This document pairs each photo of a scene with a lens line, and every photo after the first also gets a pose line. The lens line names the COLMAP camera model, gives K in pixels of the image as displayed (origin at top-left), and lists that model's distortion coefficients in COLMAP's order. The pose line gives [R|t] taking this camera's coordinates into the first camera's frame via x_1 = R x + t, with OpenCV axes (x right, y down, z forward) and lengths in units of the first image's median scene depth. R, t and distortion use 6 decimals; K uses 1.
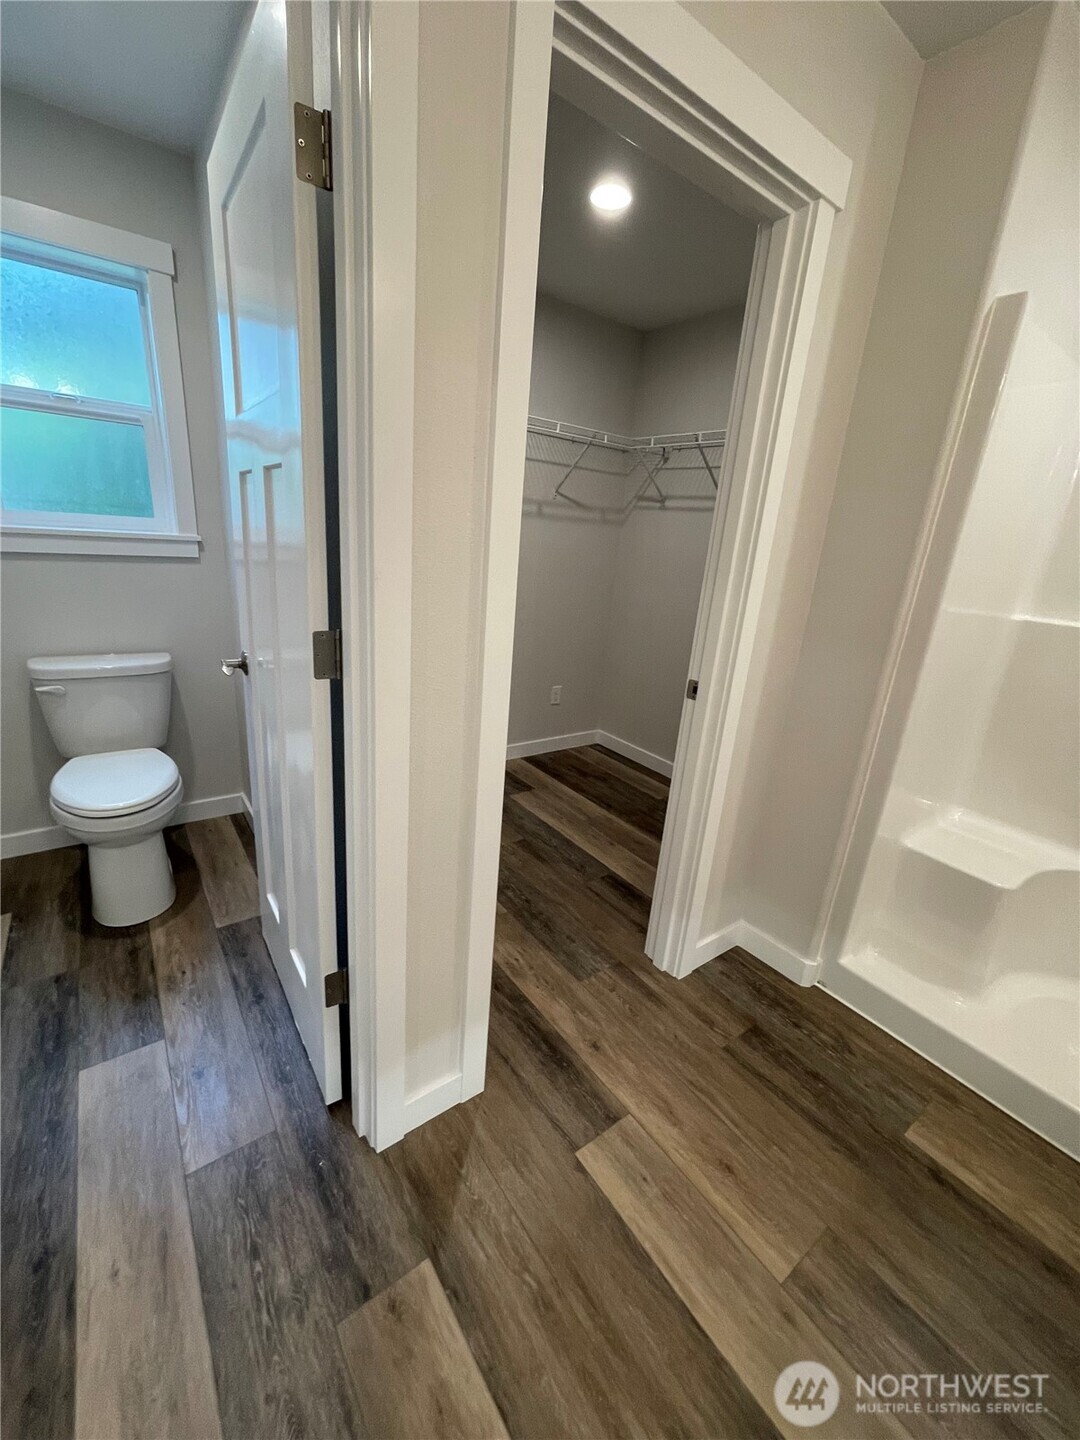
lens RADIAL K [[578.7, 0, 546.9], [0, 578.7, 715.3], [0, 0, 1]] dist [-0.002389, 0.000474]
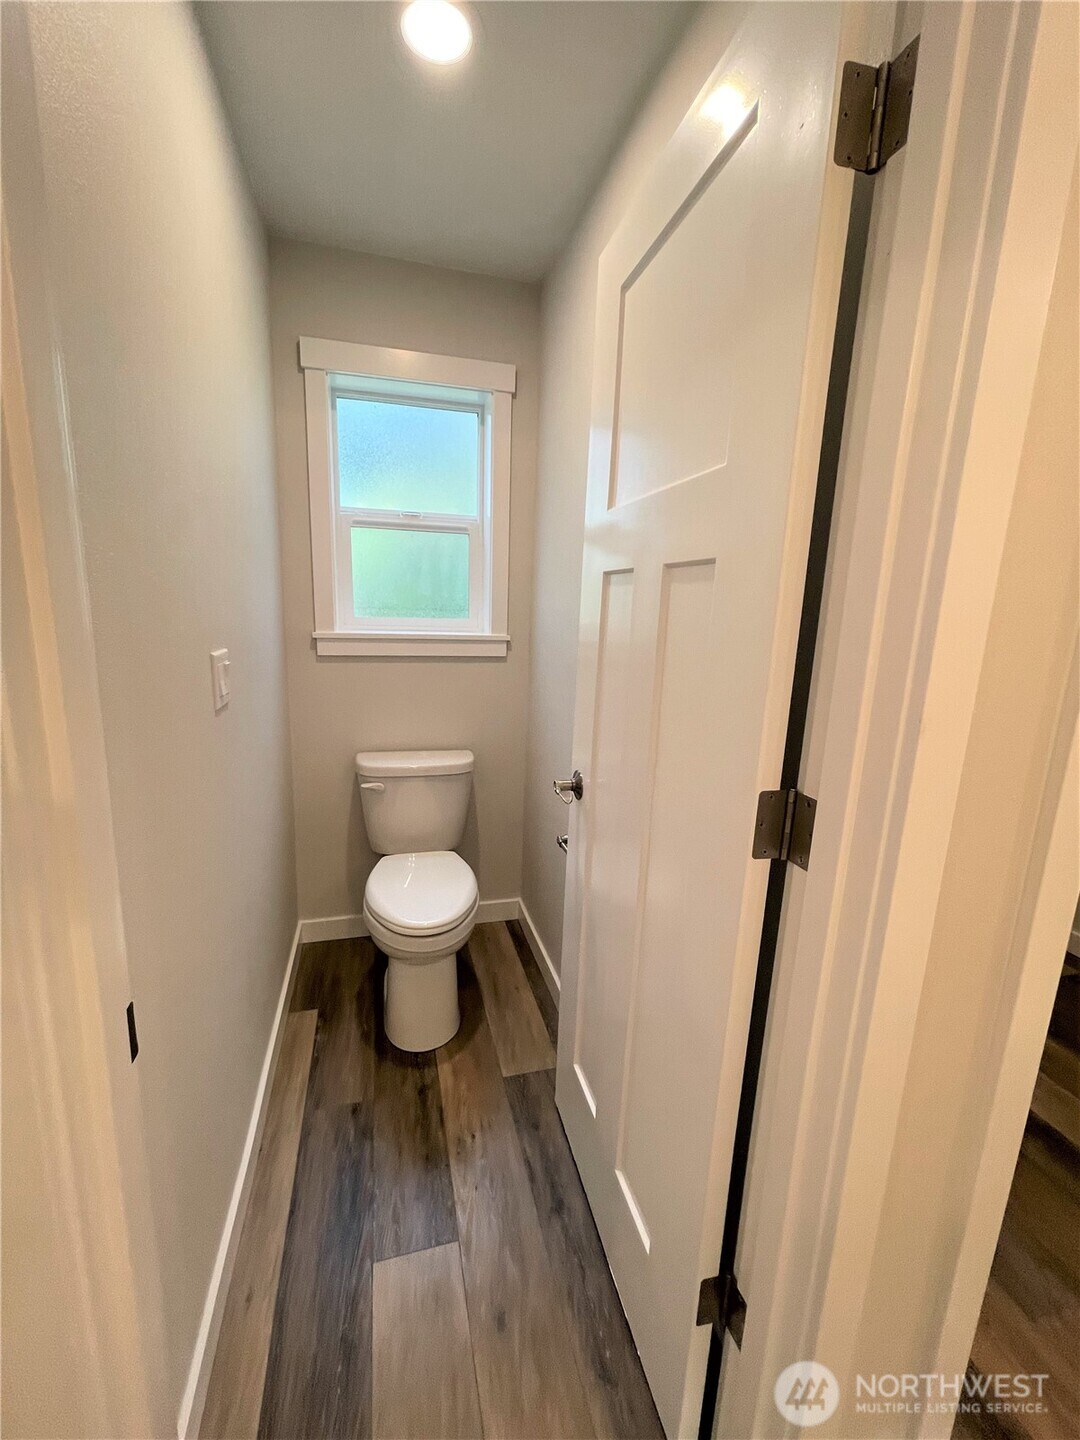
lens RADIAL K [[578.7, 0, 542.9], [0, 578.7, 710.4], [0, 0, 1]] dist [-0.002389, 0.000474]
pose [[0.932267, 0.019142, -0.361264, -0.221374], [-0.068095, 0.990035, -0.123264, -0.077259], [0.355305, 0.139515, 0.924280, 0.147036]]
